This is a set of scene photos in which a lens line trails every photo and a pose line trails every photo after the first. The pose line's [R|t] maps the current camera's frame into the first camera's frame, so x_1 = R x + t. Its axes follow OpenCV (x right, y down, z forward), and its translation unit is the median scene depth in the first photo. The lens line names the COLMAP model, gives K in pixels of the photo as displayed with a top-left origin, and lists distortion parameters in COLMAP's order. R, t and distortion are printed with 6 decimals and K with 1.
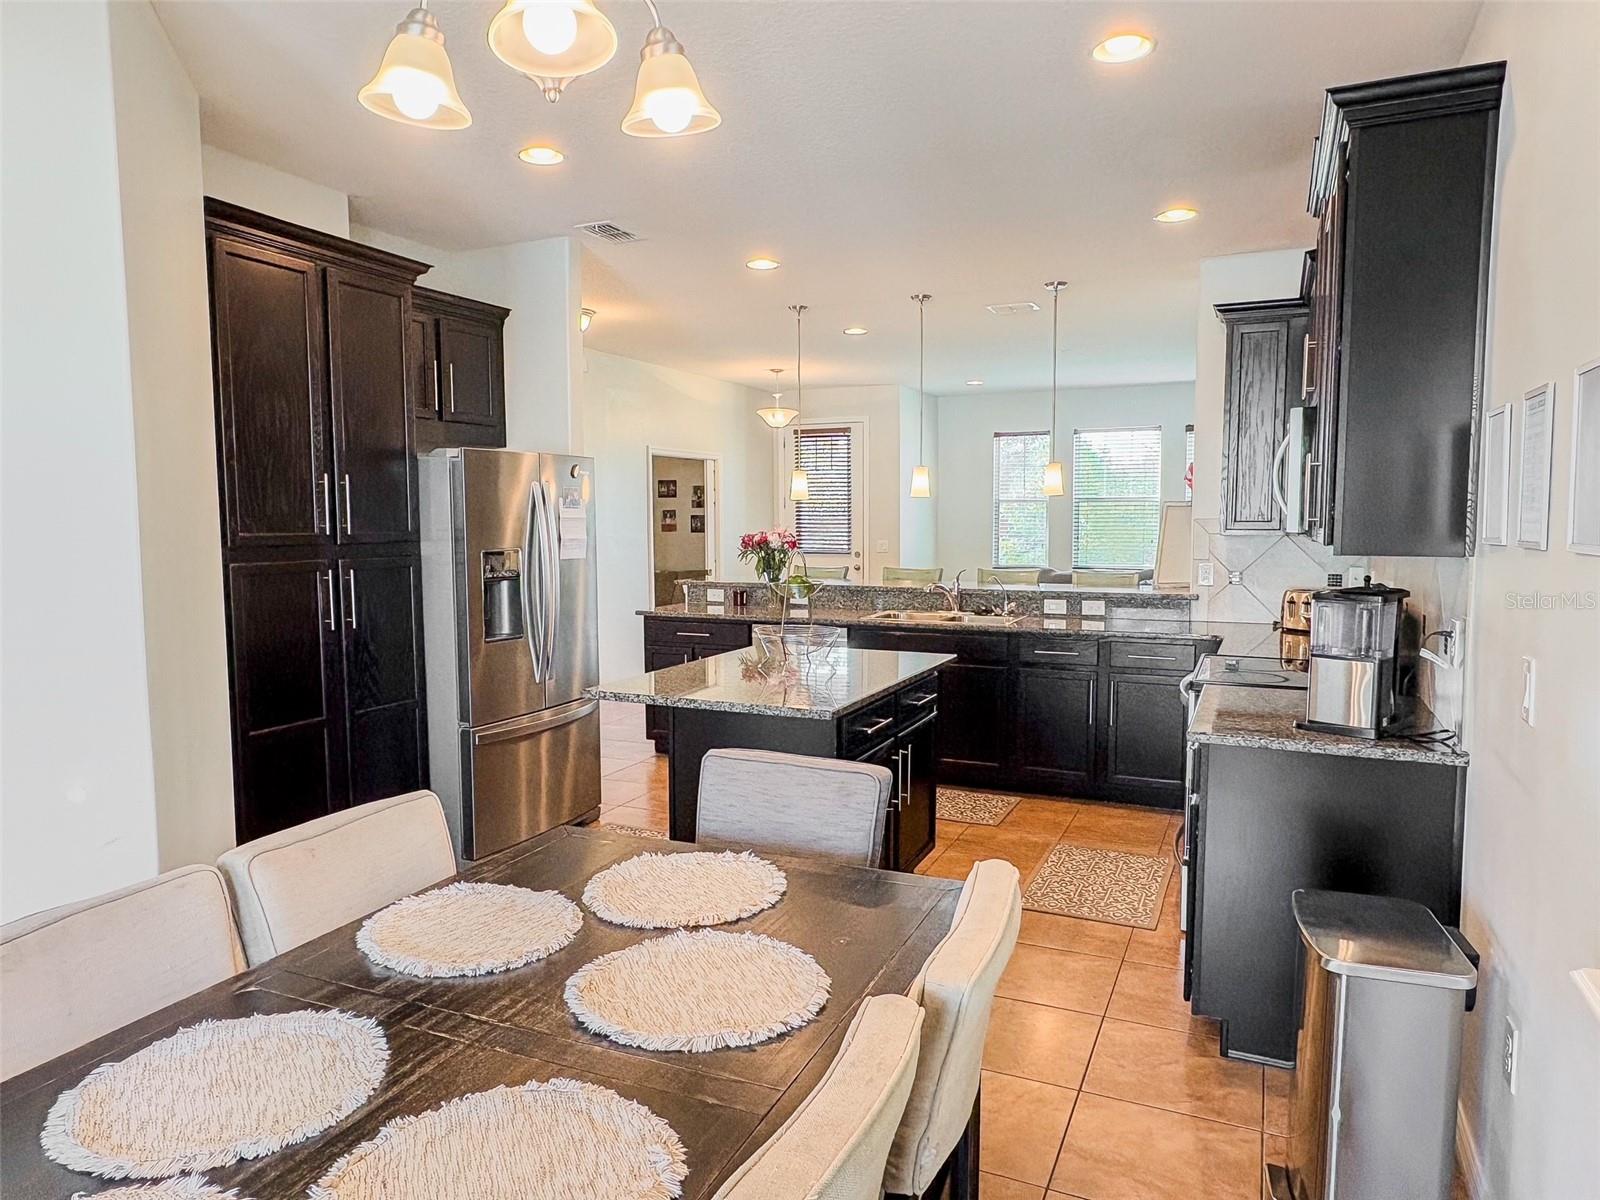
lens RADIAL K [[1012.5, 0, 800.4], [0, 1012.5, 600.5], [0, 0, 1]] dist [0.000020, 0.000600]
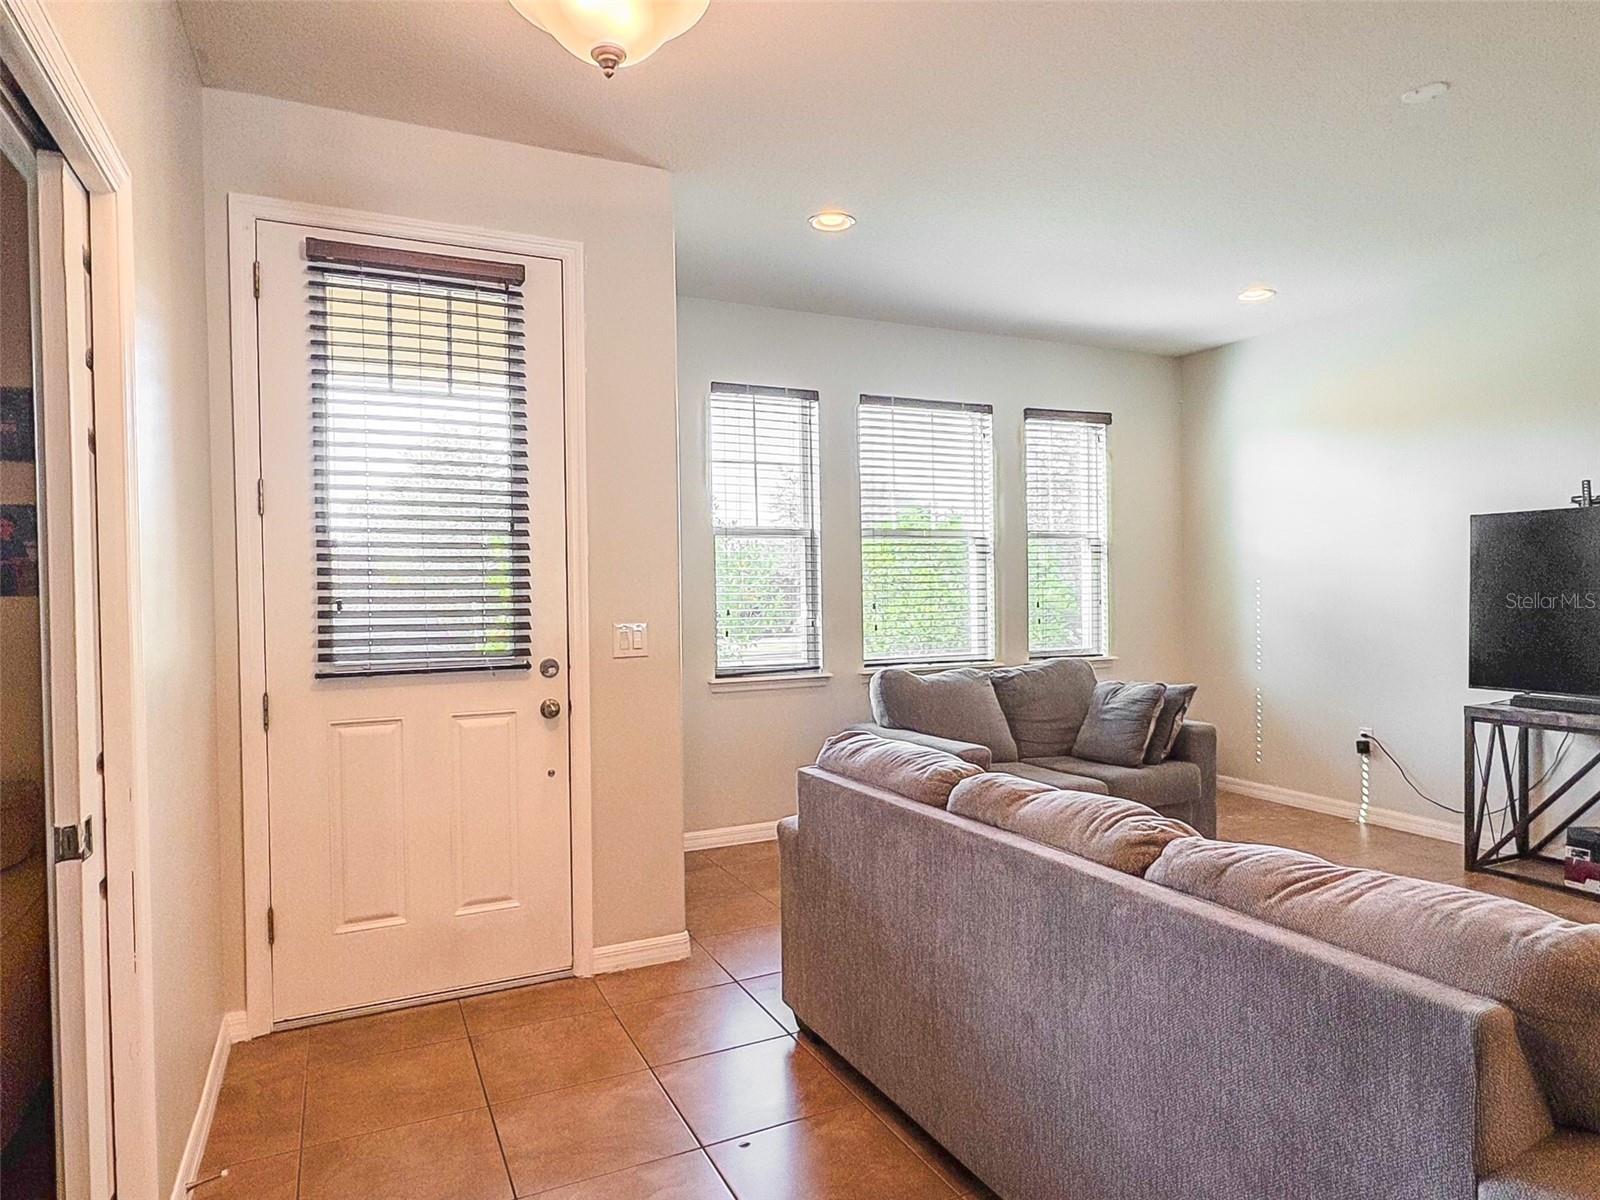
lens RADIAL K [[963.9, 0, 803.9], [0, 963.9, 603.1], [0, 0, 1]] dist [-0.003767, 0.005839]
pose [[0.634193, -0.013825, 0.773051, -0.128298], [0.078442, 0.995832, -0.046543, -0.045539], [-0.769185, 0.090157, 0.632634, 0.744792]]
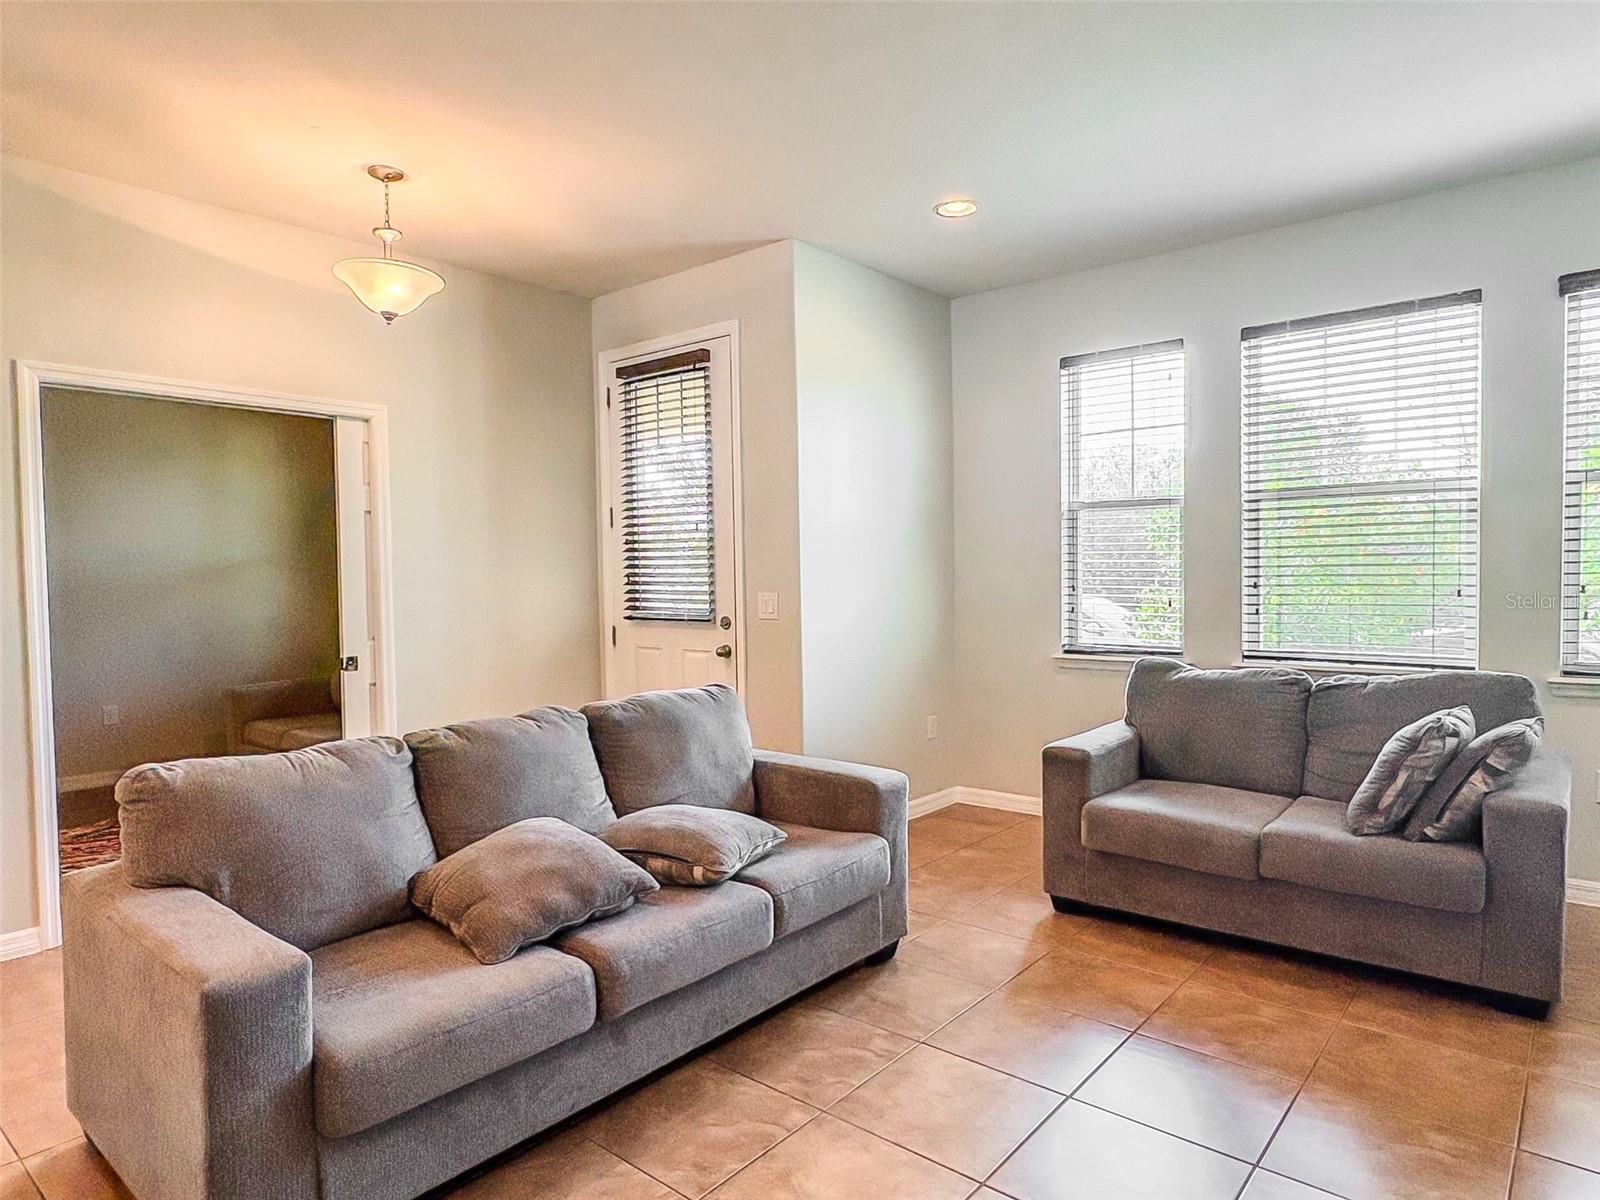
lens RADIAL K [[963.9, 0, 801.3], [0, 963.9, 601.8], [0, 0, 1]] dist [-0.003767, 0.005839]
pose [[0.965966, 0.001524, -0.258664, 0.204055], [-0.014380, 0.998753, -0.047815, -0.034588], [0.258268, 0.049907, 0.964783, 0.585408]]
